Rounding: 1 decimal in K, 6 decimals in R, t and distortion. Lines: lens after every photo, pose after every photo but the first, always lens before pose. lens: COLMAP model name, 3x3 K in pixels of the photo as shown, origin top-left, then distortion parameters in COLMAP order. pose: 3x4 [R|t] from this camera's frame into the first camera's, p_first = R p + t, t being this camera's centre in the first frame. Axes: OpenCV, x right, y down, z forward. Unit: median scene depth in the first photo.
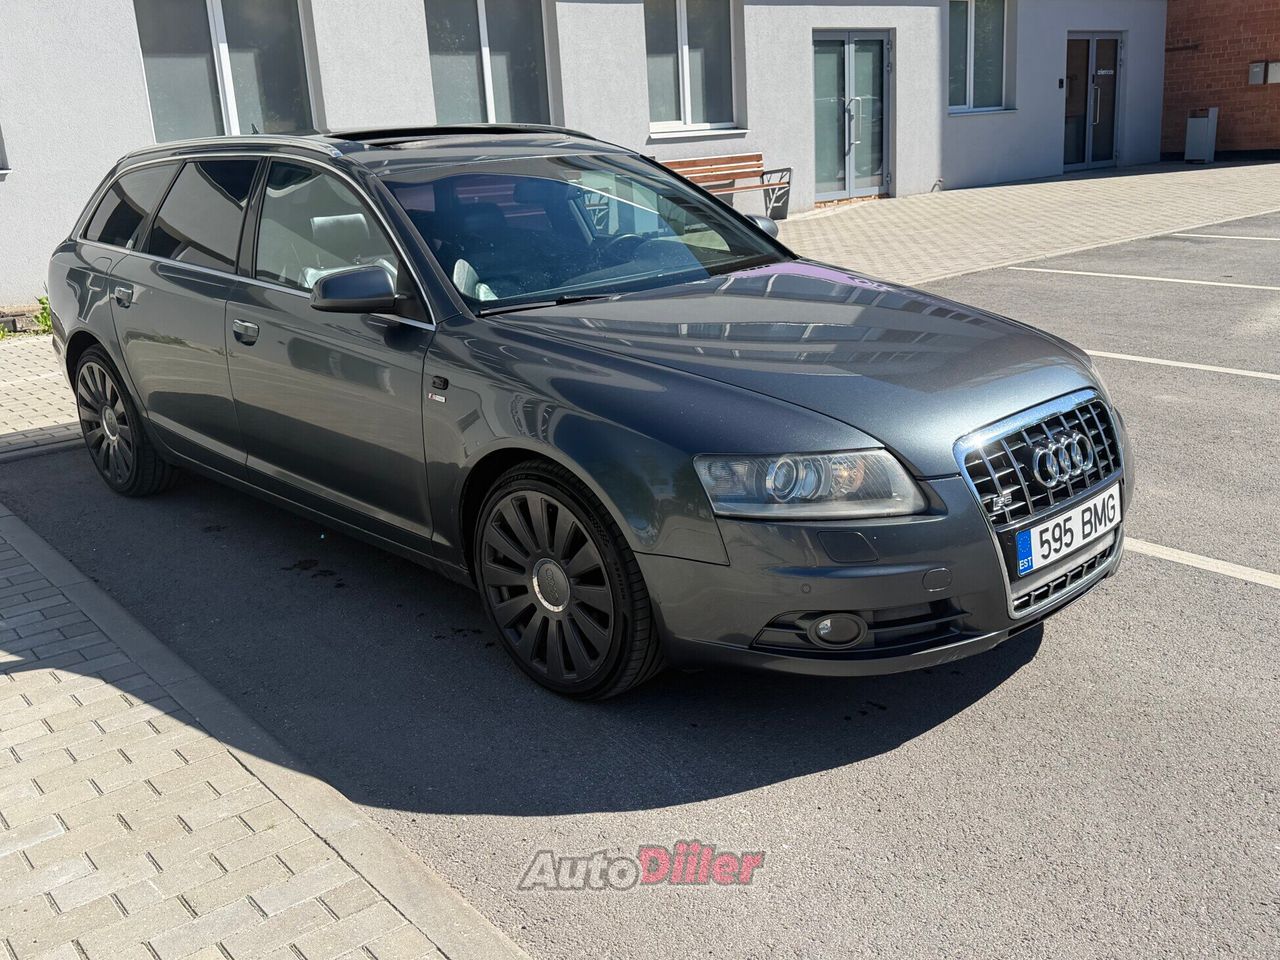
lens RADIAL K [[1235.6, 0, 640.0], [0, 1235.6, 480.0], [0, 0, 1]] dist [-0.001850, -0.004940]
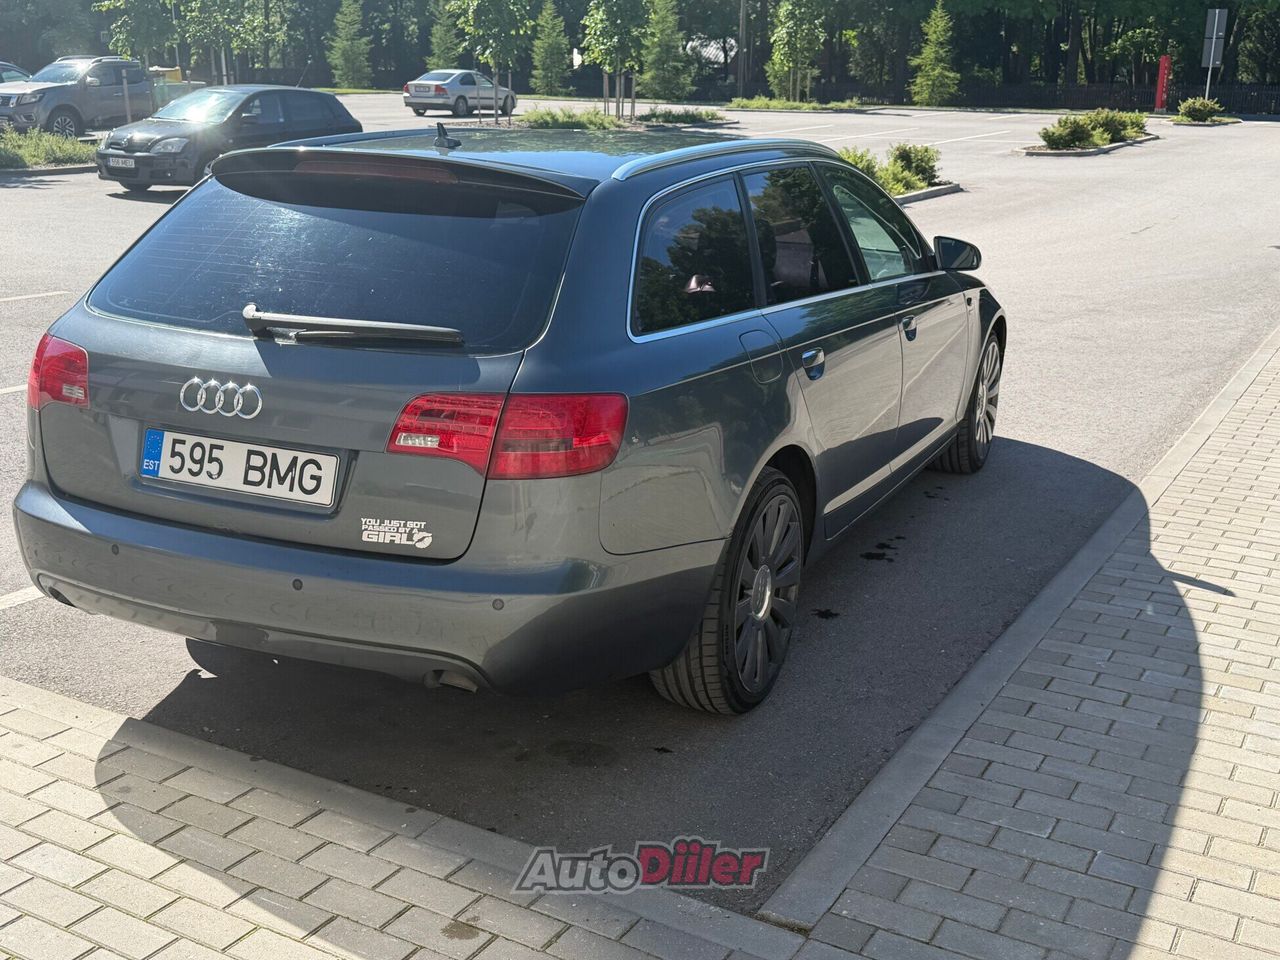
lens RADIAL K [[1393.6, 0, 640.0], [0, 1393.6, 480.0], [0, 0, 1]] dist [0.008099, 0.008752]
pose [[-0.359253, -0.189099, 0.913881, -1.434112], [0.280627, 0.912045, 0.299035, -0.444680], [-0.890048, 0.363889, -0.274588, 1.705261]]
